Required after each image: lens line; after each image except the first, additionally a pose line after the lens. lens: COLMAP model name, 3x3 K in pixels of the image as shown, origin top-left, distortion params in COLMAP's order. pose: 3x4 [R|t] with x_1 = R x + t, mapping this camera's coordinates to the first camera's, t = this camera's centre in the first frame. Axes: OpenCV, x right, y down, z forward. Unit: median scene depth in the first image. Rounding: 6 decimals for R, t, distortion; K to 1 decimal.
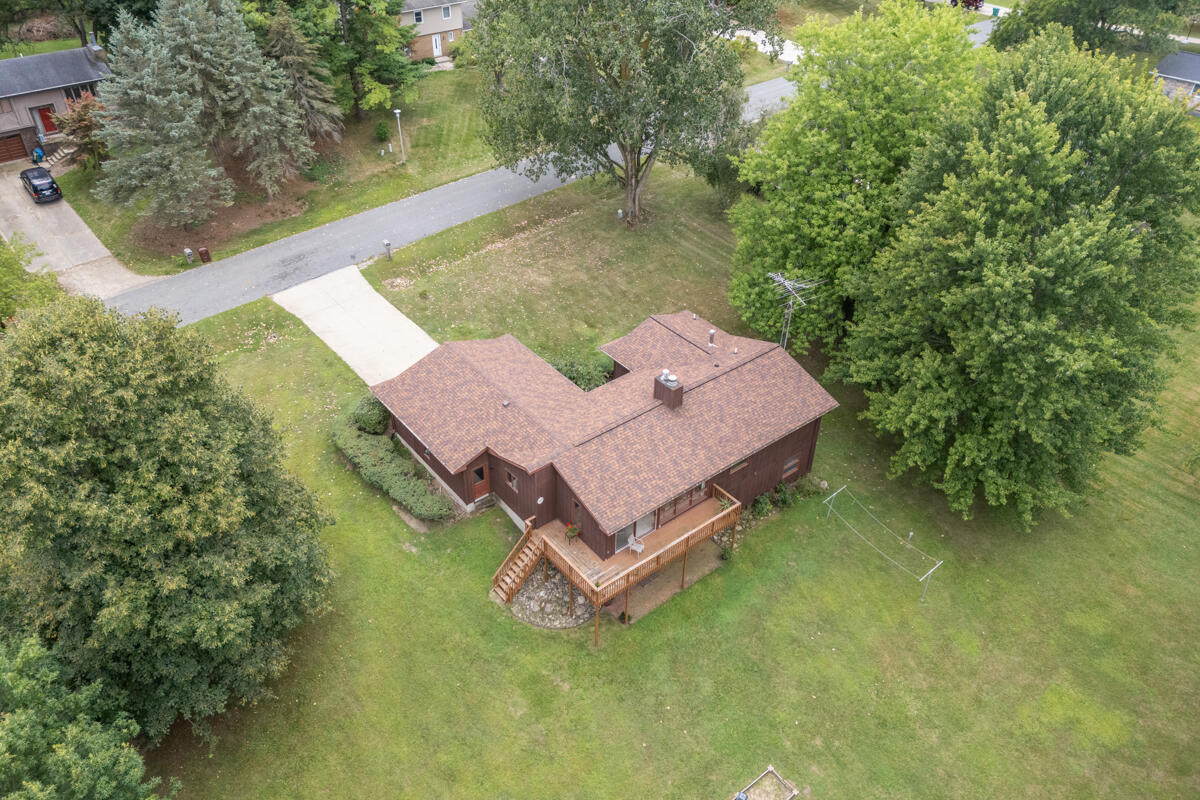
lens RADIAL K [[866.0, 0, 600.0], [0, 866.0, 400.0], [0, 0, 1]] dist [0.004975, -0.010227]
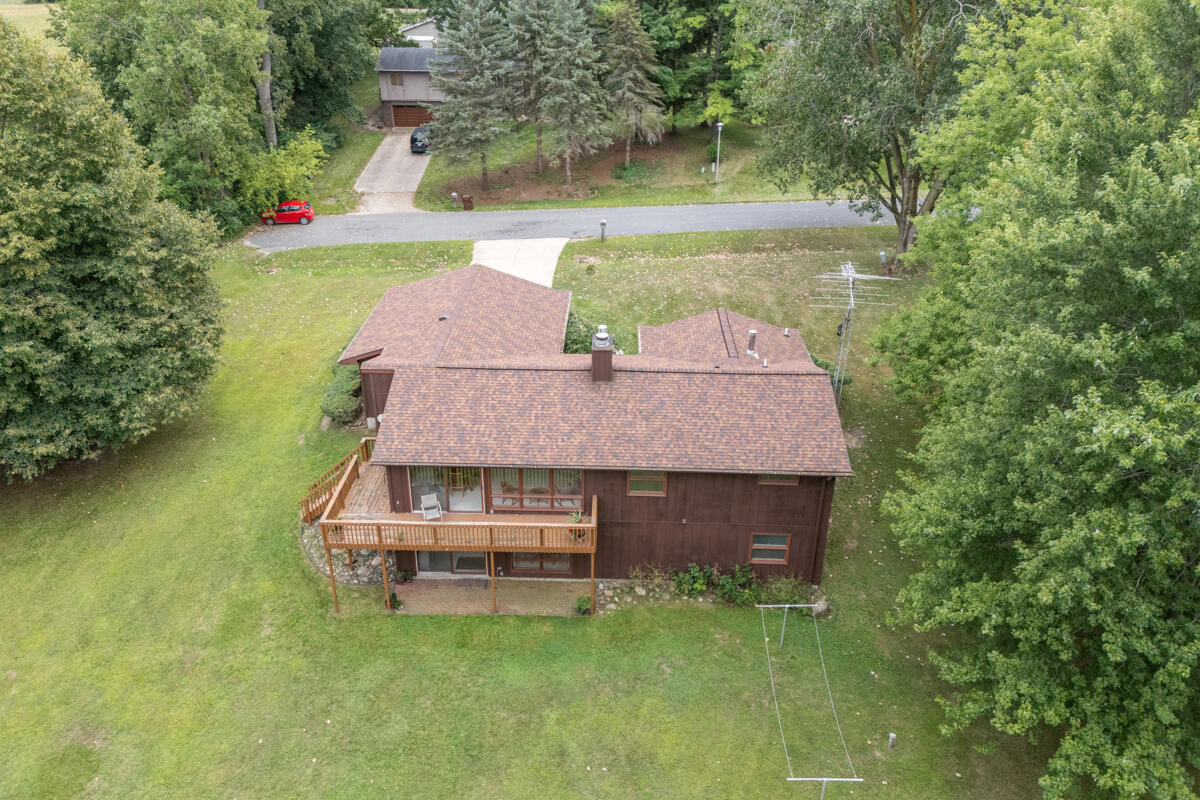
lens RADIAL K [[866.0, 0, 600.0], [0, 866.0, 400.0], [0, 0, 1]] dist [0.004975, -0.010227]
pose [[0.774716, 0.294731, -0.559418, 0.439706], [-0.381719, 0.923316, -0.042175, 0.048647], [0.504090, 0.246214, 0.827812, 0.367800]]
